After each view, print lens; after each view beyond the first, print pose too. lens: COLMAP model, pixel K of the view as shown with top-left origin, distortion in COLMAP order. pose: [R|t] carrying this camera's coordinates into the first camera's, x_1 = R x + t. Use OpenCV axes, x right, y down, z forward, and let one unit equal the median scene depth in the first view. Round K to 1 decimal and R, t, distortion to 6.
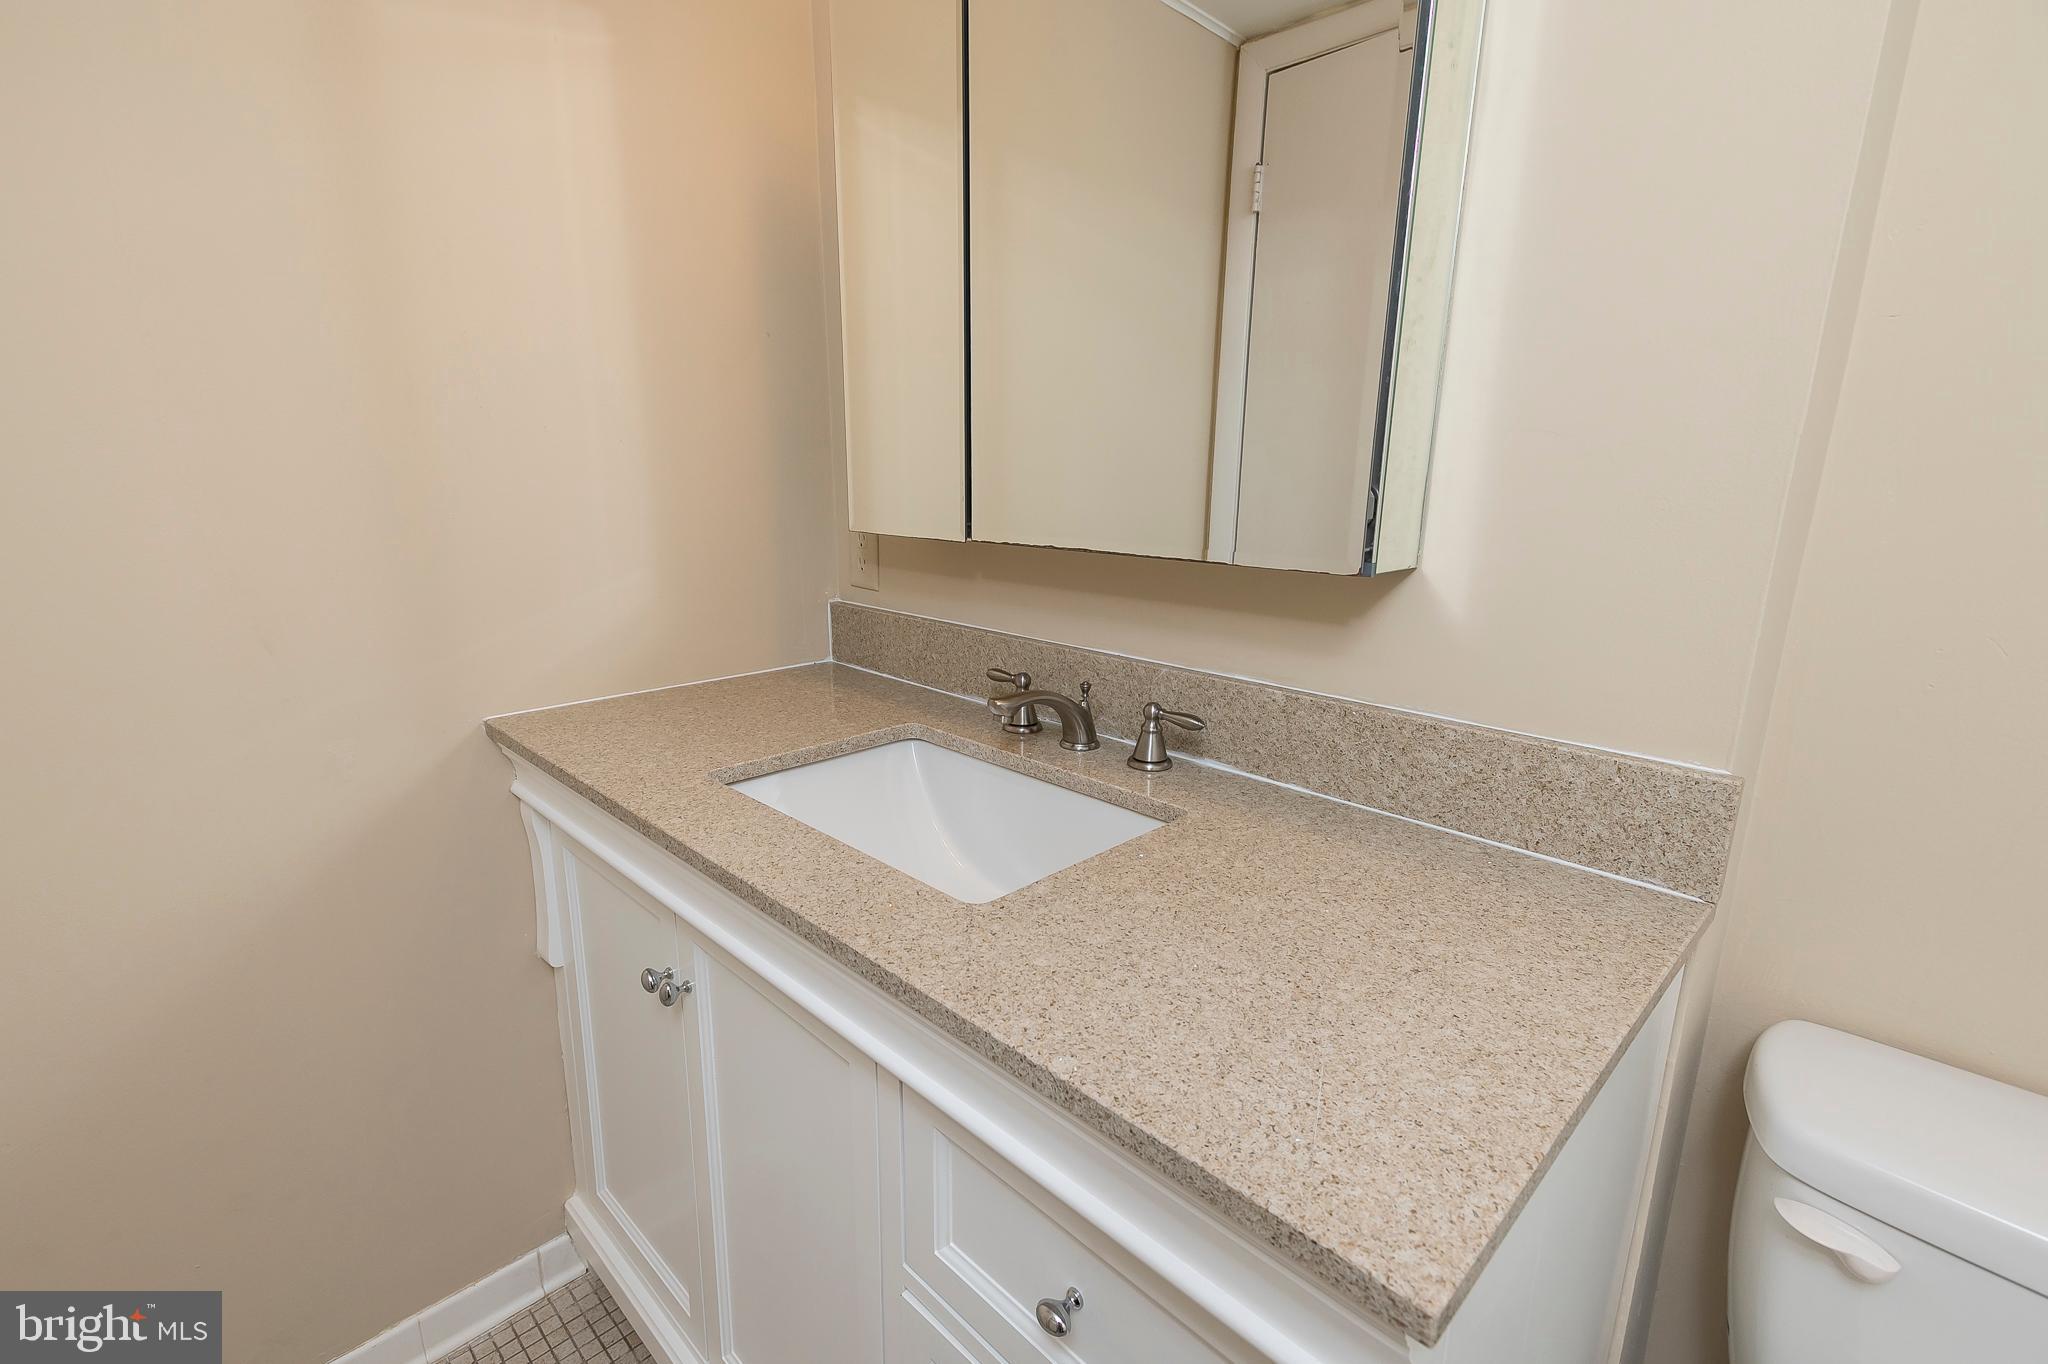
lens RADIAL K [[954.9, 0, 1016.4], [0, 954.9, 688.9], [0, 0, 1]] dist [0.031363, -0.008239]
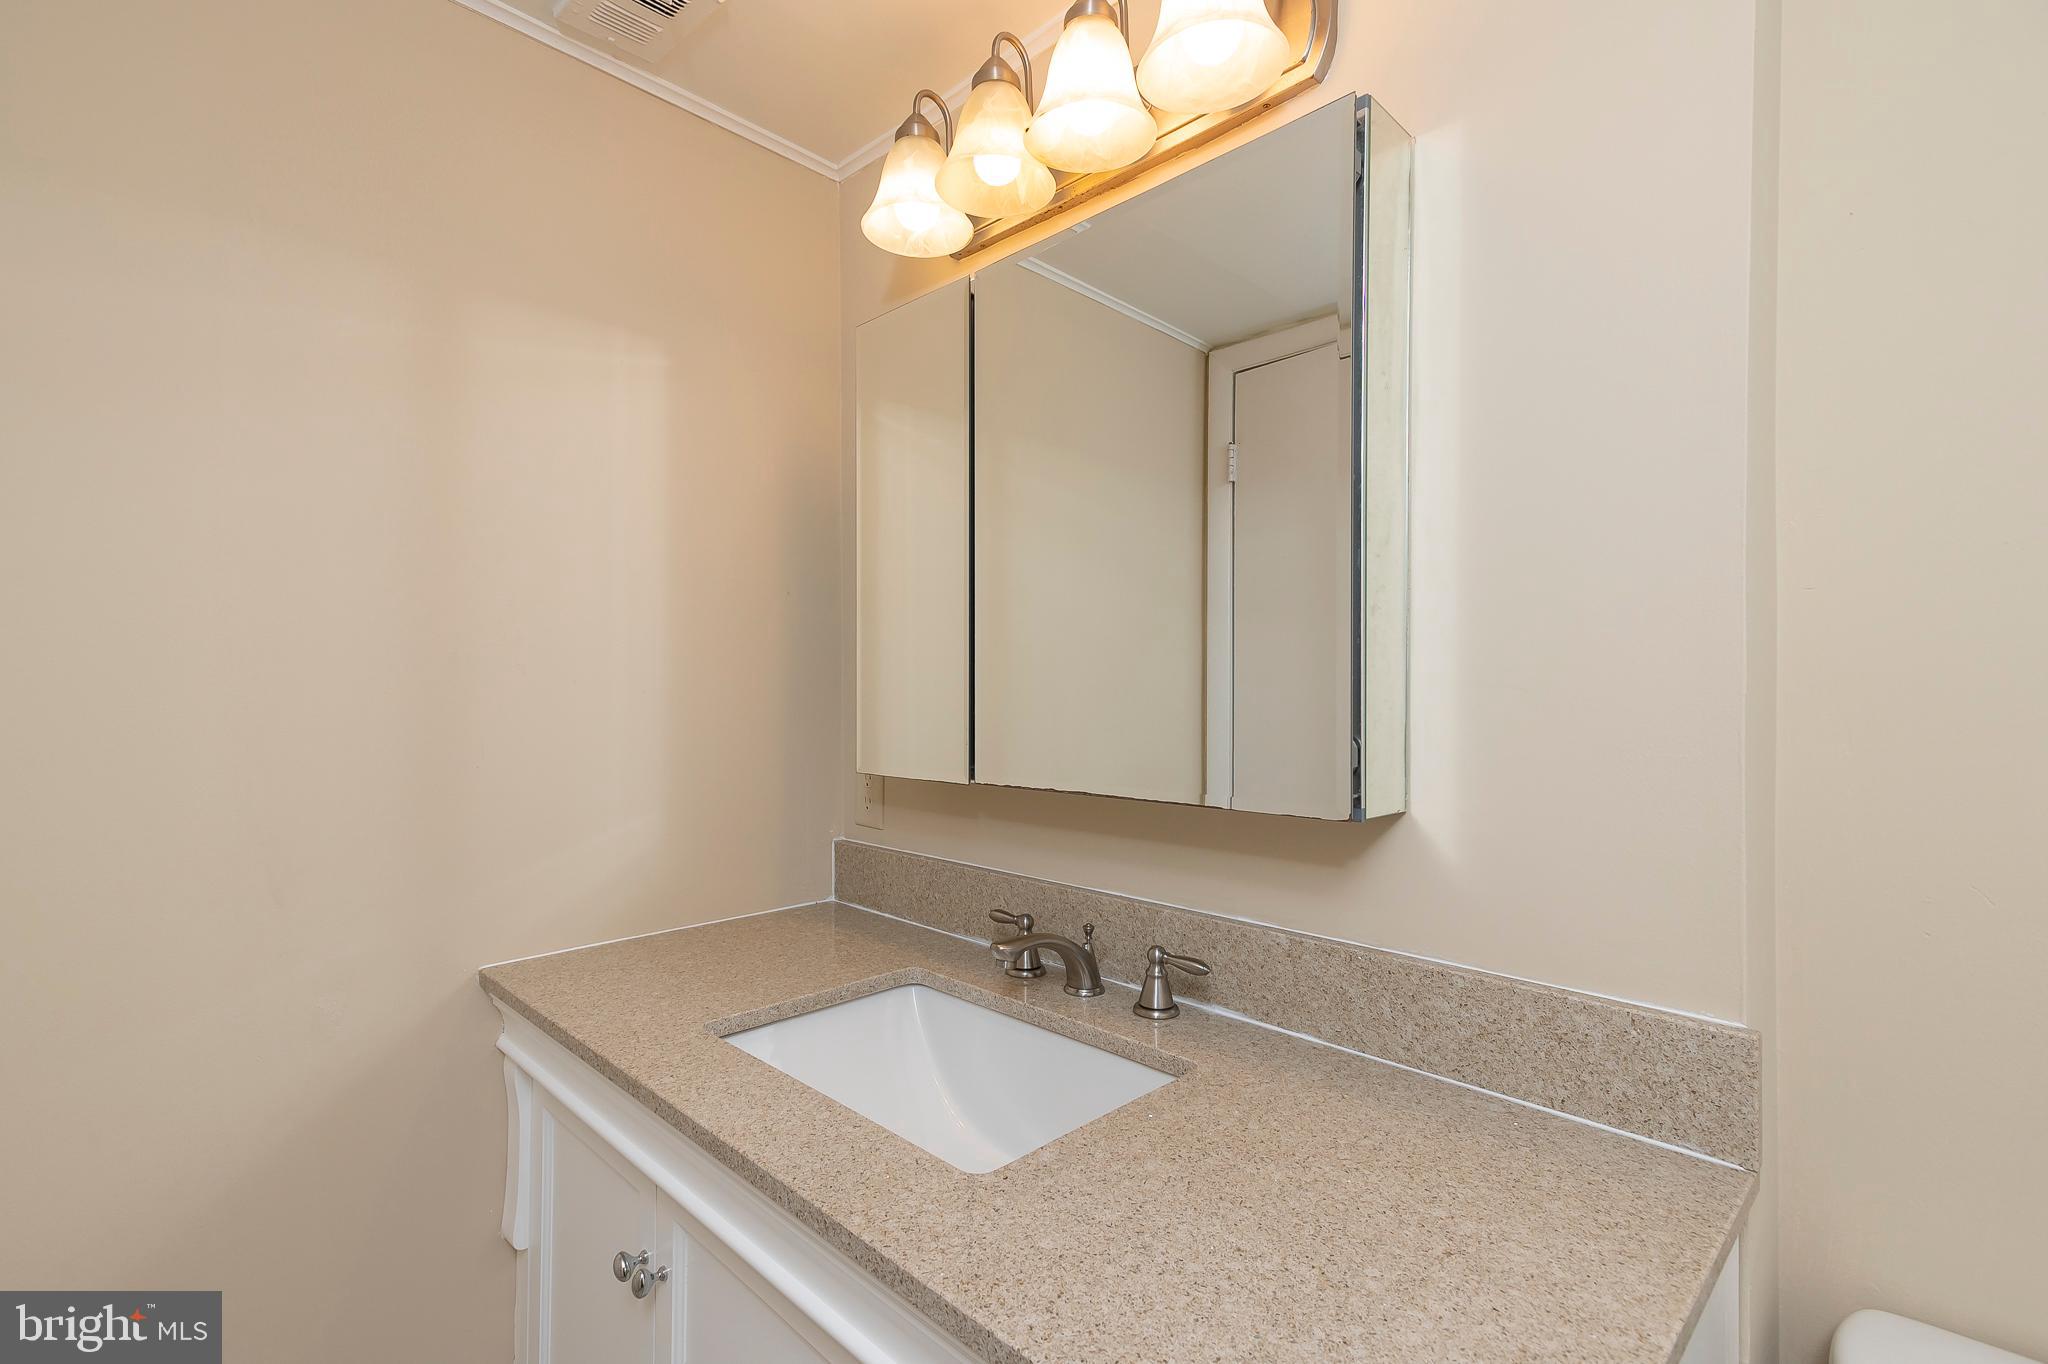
lens RADIAL K [[954.9, 0, 1016.7], [0, 954.9, 679.4], [0, 0, 1]] dist [0.031363, -0.008239]
pose [[0.999977, -0.006637, -0.001258, 0.000445], [0.006138, 0.970422, -0.241335, -0.018200], [0.002822, 0.241322, 0.970441, -0.038588]]
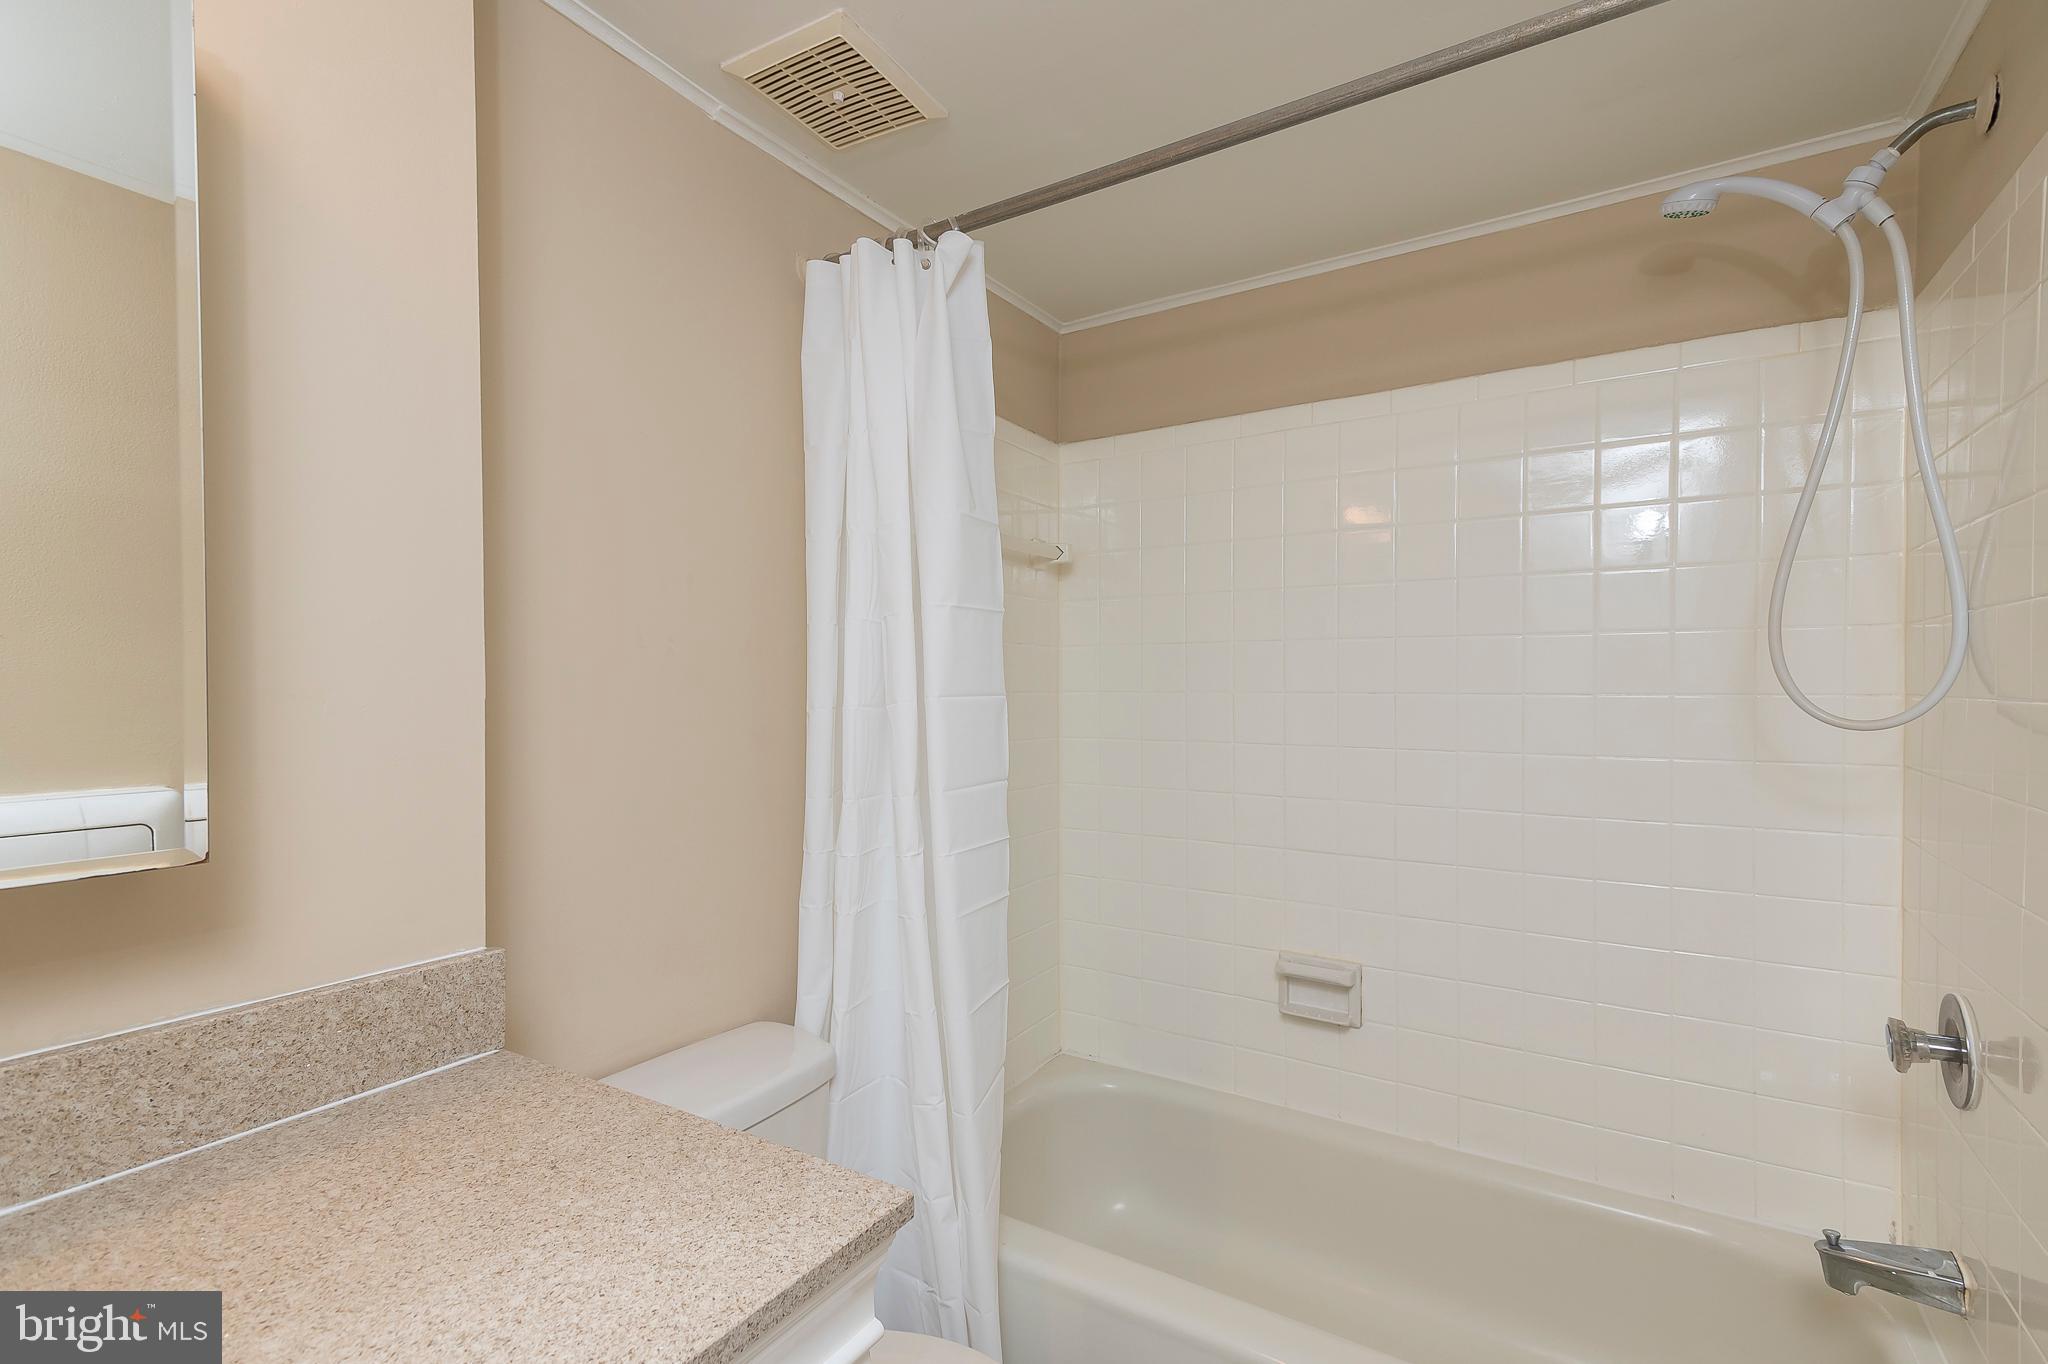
lens RADIAL K [[954.9, 0, 1028.7], [0, 954.9, 686.1], [0, 0, 1]] dist [0.031363, -0.008239]
pose [[-0.255127, -0.006262, 0.966887, -0.623697], [0.225382, 0.972048, 0.065765, -0.154901], [-0.940273, 0.234698, -0.246584, 0.478277]]
